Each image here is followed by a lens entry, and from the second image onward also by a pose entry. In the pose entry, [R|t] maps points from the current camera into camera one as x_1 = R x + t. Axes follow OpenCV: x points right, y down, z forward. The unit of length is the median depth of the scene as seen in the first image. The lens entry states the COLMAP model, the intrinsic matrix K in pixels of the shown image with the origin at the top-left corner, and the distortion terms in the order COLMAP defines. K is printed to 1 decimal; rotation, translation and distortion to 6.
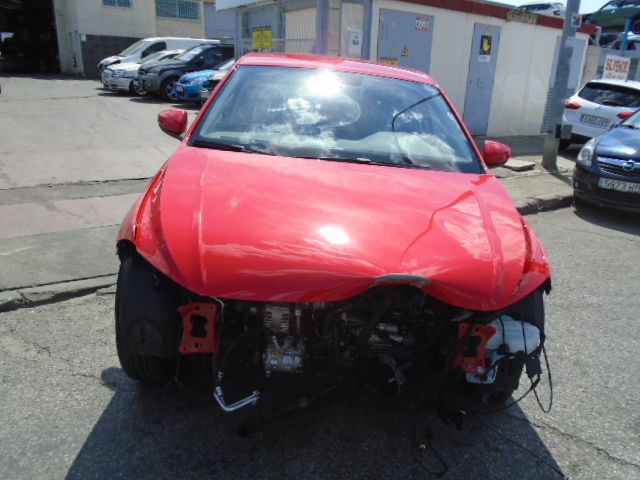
lens RADIAL K [[491.1, 0, 320.9], [0, 491.1, 237.2], [0, 0, 1]] dist [-0.012022, -0.000339]
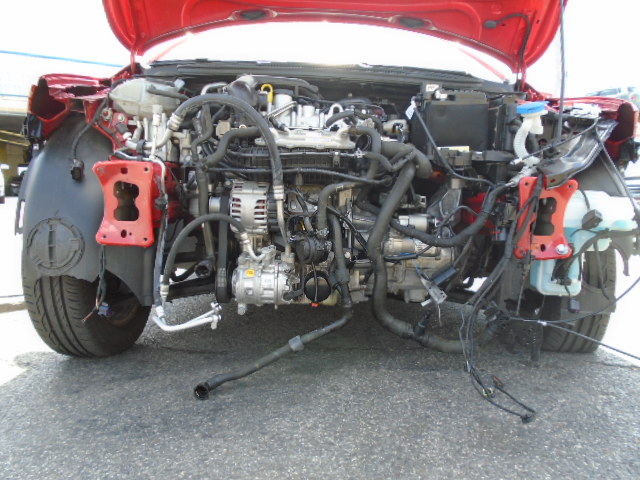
lens RADIAL K [[491.1, 0, 320.9], [0, 491.1, 237.2], [0, 0, 1]] dist [-0.012022, -0.000339]
pose [[0.997950, -0.063626, -0.006941, 0.012847], [0.060421, 0.972307, -0.225762, 0.358929], [0.021113, 0.224880, 0.974158, 0.338743]]
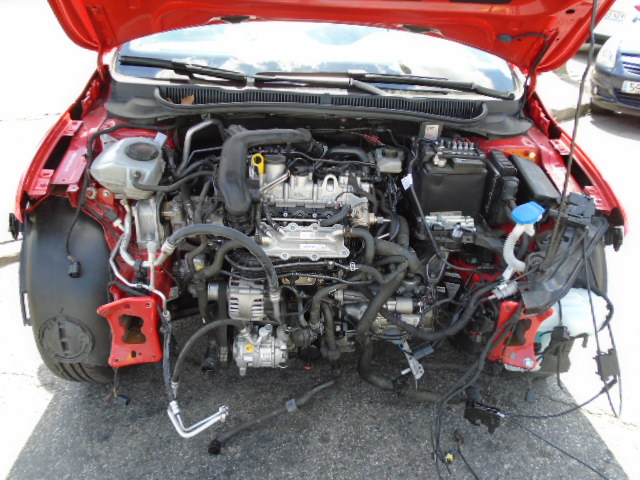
lens RADIAL K [[491.1, 0, 320.9], [0, 491.1, 237.2], [0, 0, 1]] dist [-0.012022, -0.000339]
pose [[0.998547, -0.053269, 0.008170, 0.019063], [0.051249, 0.985492, 0.161800, -0.044138], [-0.016670, -0.161146, 0.986790, 0.296441]]
